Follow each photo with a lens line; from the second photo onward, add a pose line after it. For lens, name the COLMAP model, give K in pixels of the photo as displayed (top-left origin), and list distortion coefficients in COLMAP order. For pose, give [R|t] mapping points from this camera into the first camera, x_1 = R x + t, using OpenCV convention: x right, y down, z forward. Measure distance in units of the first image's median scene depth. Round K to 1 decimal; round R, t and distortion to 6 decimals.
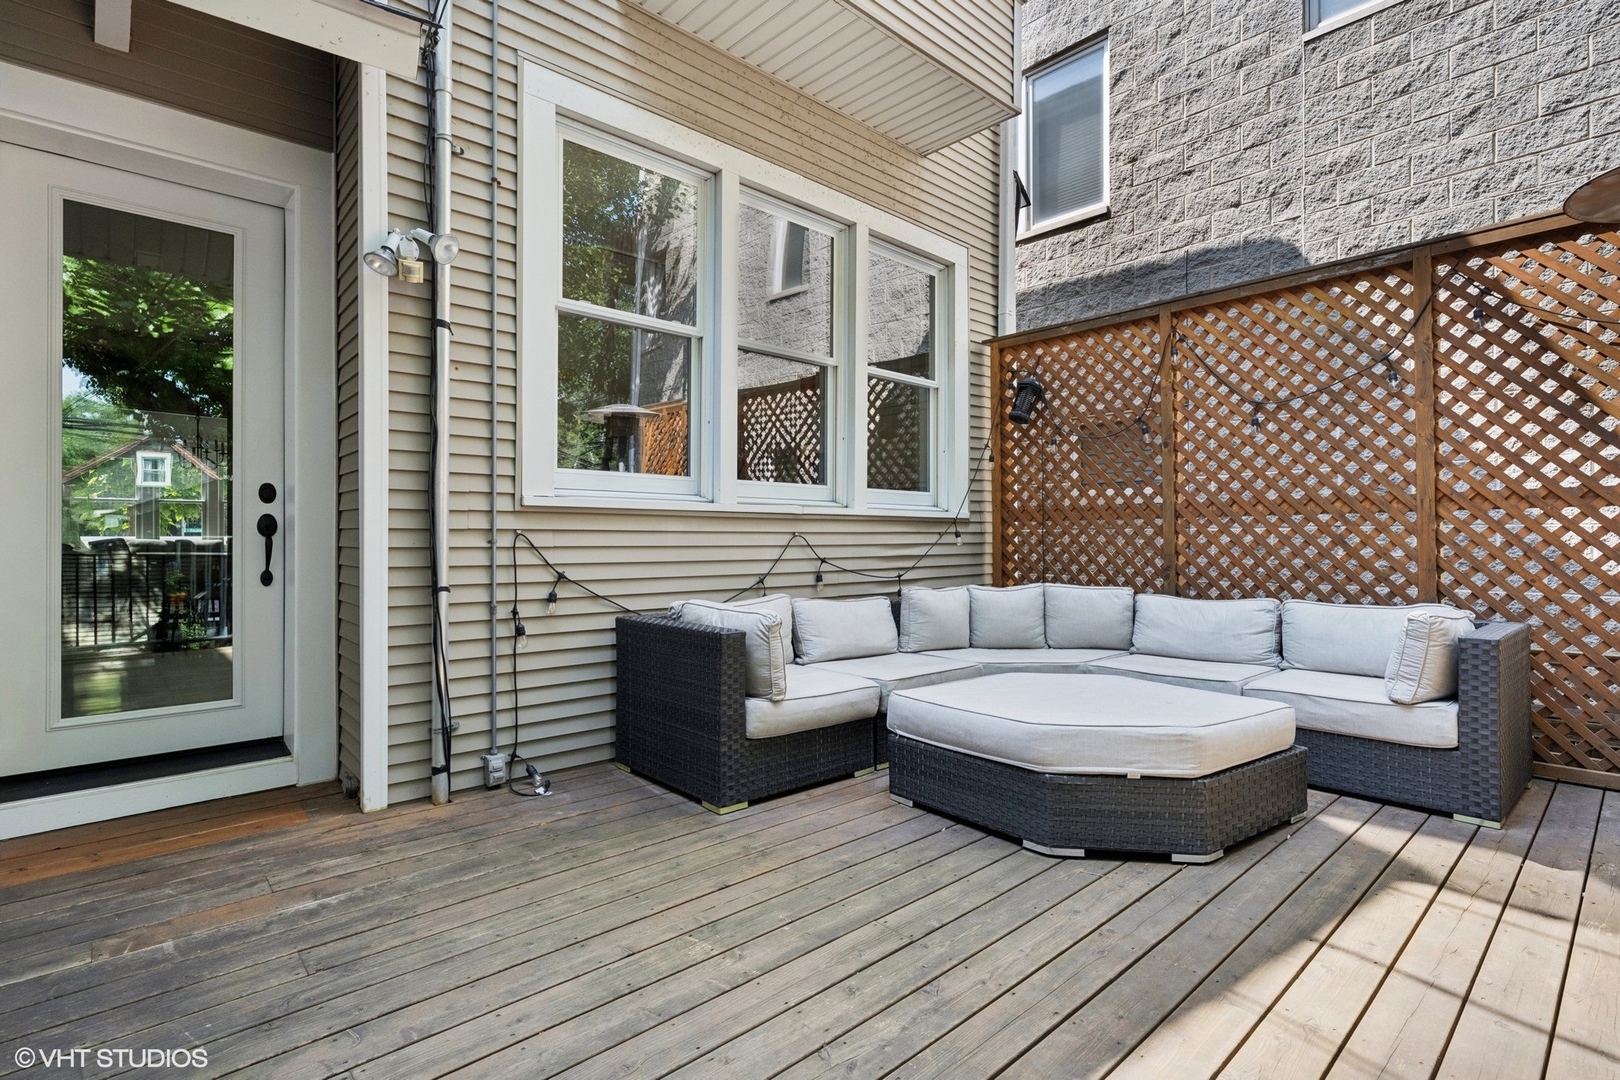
lens RADIAL K [[767.2, 0, 825.6], [0, 767.2, 539.6], [0, 0, 1]] dist [0.001141, 0.000450]
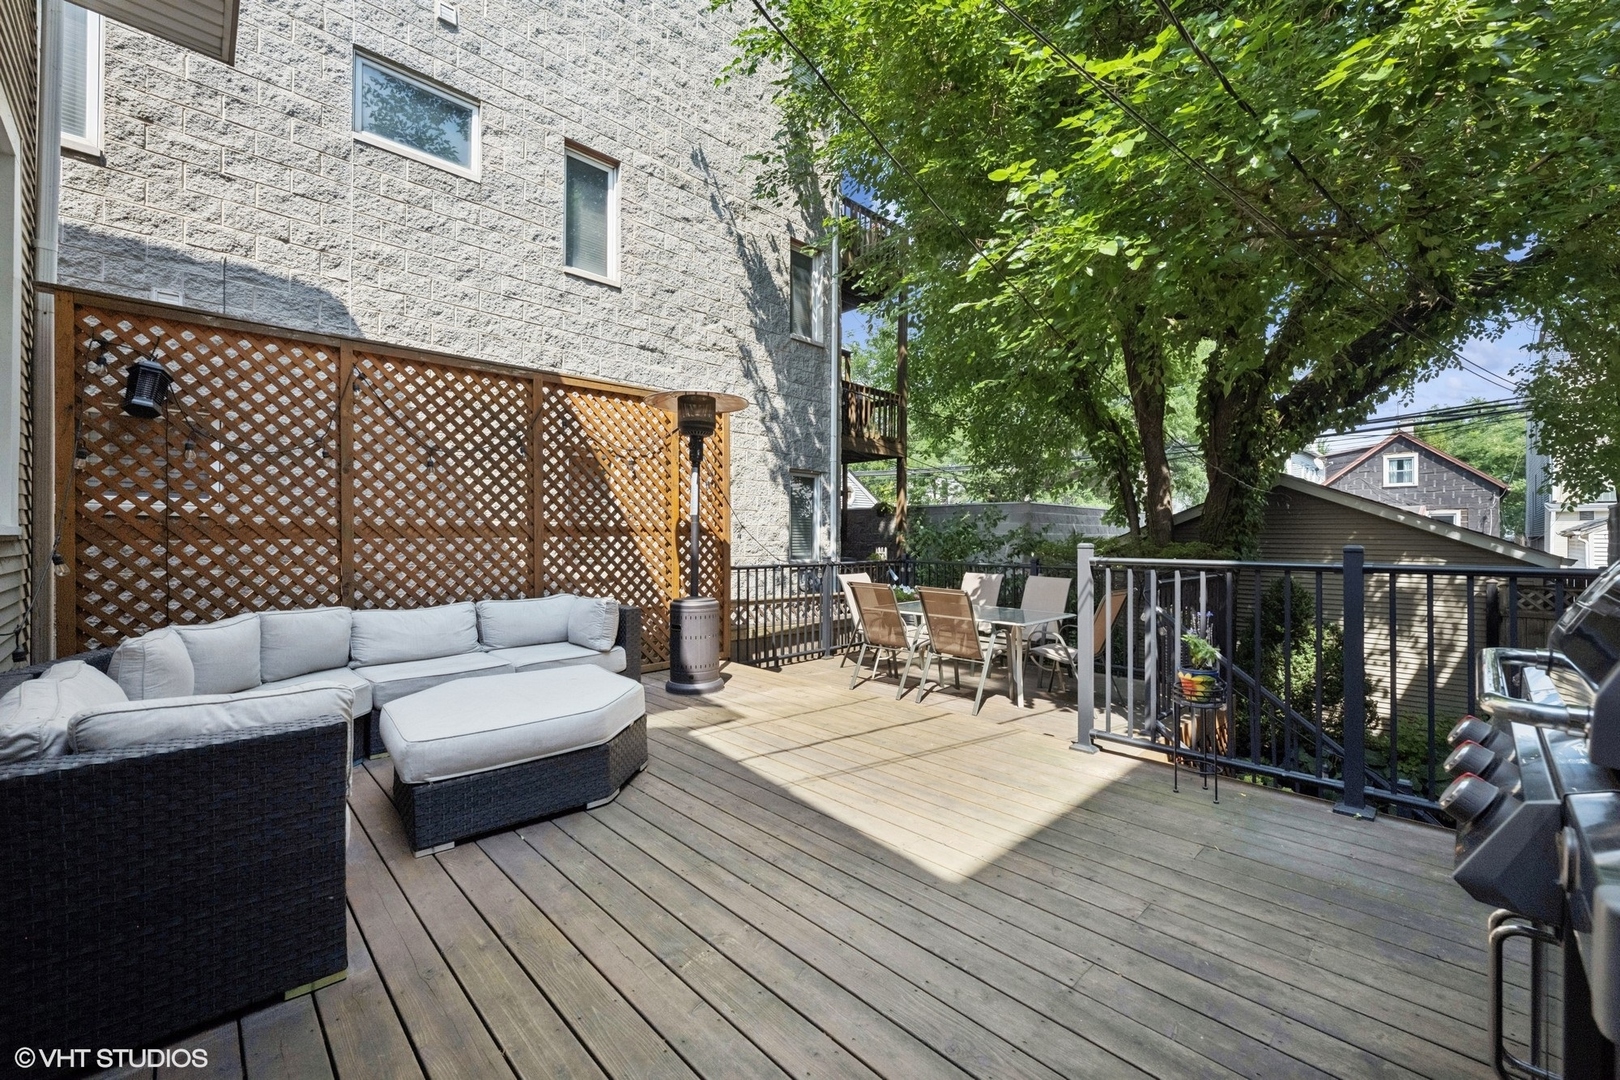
lens RADIAL K [[656.4, 0, 786.0], [0, 656.4, 536.0], [0, 0, 1]] dist [-0.000942, 0.000181]
pose [[0.004682, -0.000753, 0.999989, -0.625371], [0.000330, 1.000000, 0.000751, -0.041829], [-0.999989, 0.000327, 0.004683, 0.497667]]
